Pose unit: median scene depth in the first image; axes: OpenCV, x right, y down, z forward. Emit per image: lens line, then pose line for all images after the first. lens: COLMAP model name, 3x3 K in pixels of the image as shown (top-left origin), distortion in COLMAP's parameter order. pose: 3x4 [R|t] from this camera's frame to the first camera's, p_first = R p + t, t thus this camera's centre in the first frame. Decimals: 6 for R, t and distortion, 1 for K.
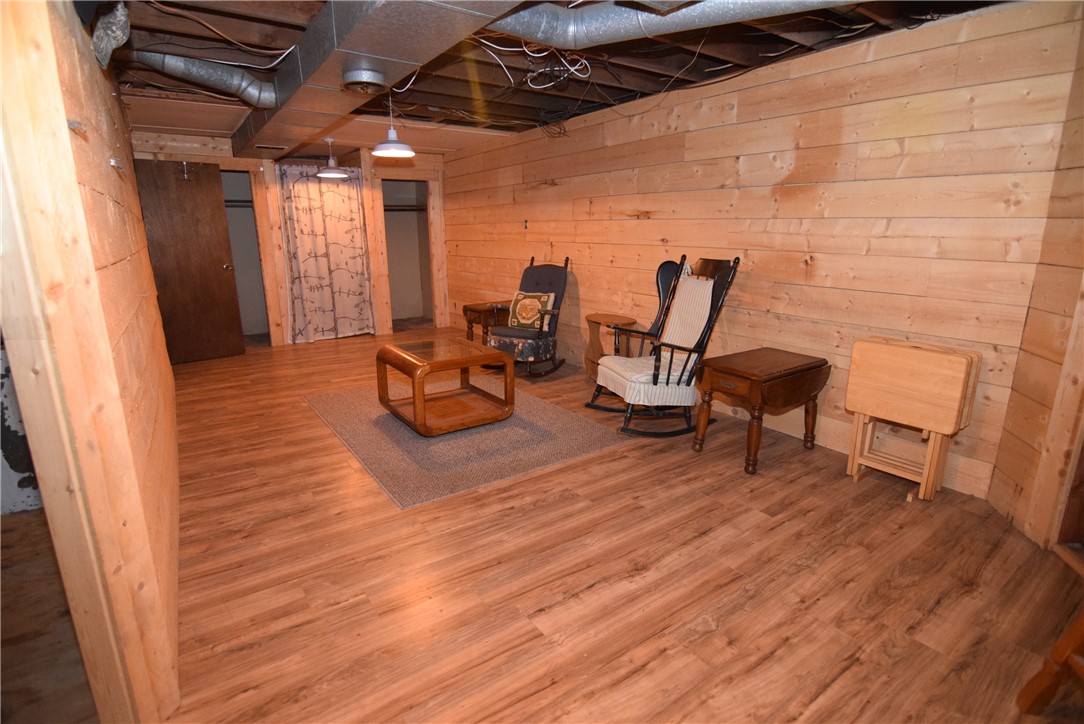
lens RADIAL K [[525.4, 0, 539.9], [0, 525.4, 358.6], [0, 0, 1]] dist [-0.010413, -0.004773]
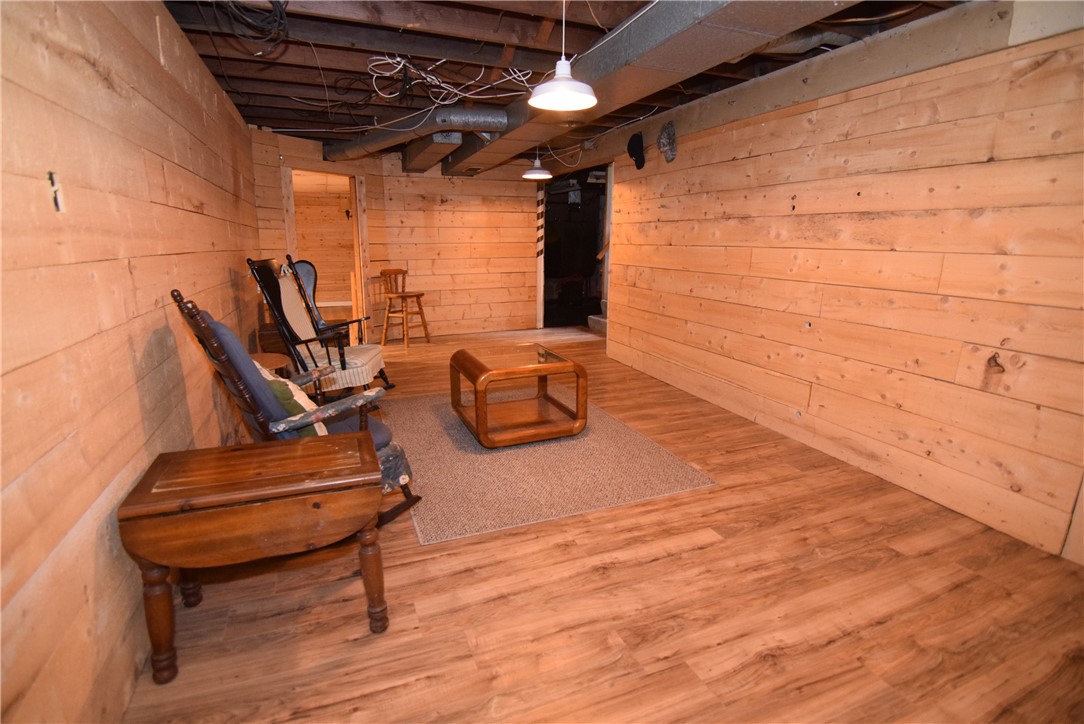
lens RADIAL K [[525.4, 0, 539.7], [0, 525.4, 363.4], [0, 0, 1]] dist [-0.010413, -0.004773]
pose [[-0.972075, -0.051727, 0.228897, -0.281699], [0.056567, 0.894991, 0.442482, -0.270421], [-0.227749, 0.443074, -0.867073, 1.154258]]
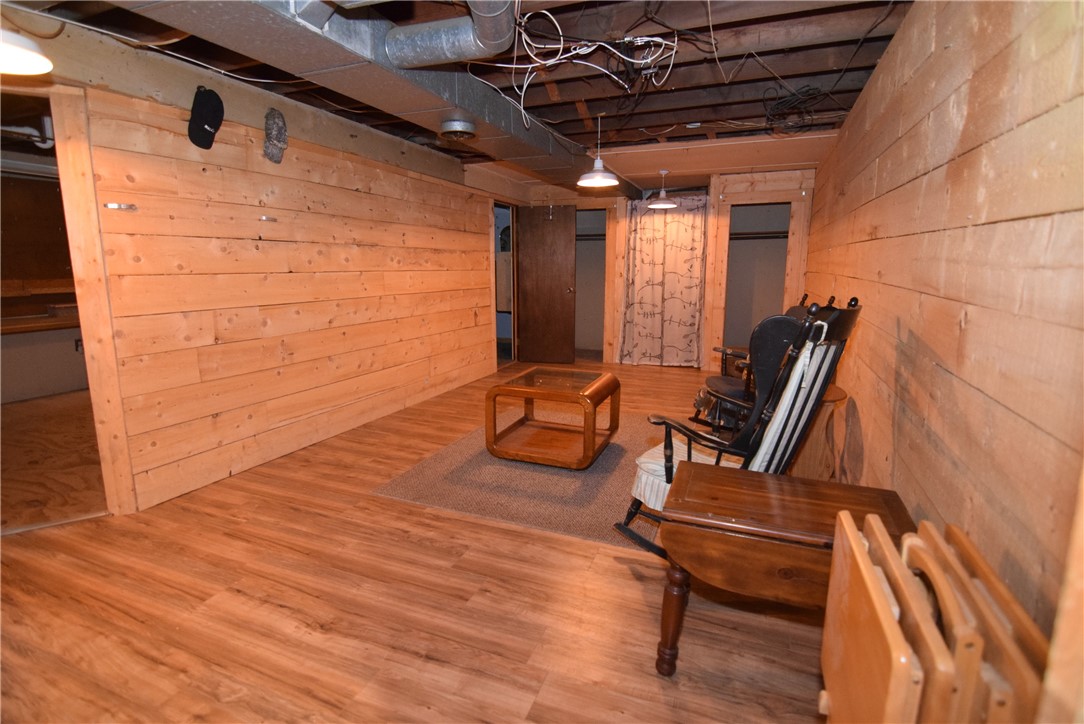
lens RADIAL K [[537.2, 0, 532.3], [0, 537.2, 361.5], [0, 0, 1]] dist [-0.006408, -0.003673]
pose [[0.534706, 0.155376, -0.830631, 0.388311], [-0.200358, 0.978233, 0.054009, -0.060837], [0.820942, 0.137544, 0.554198, 0.258844]]
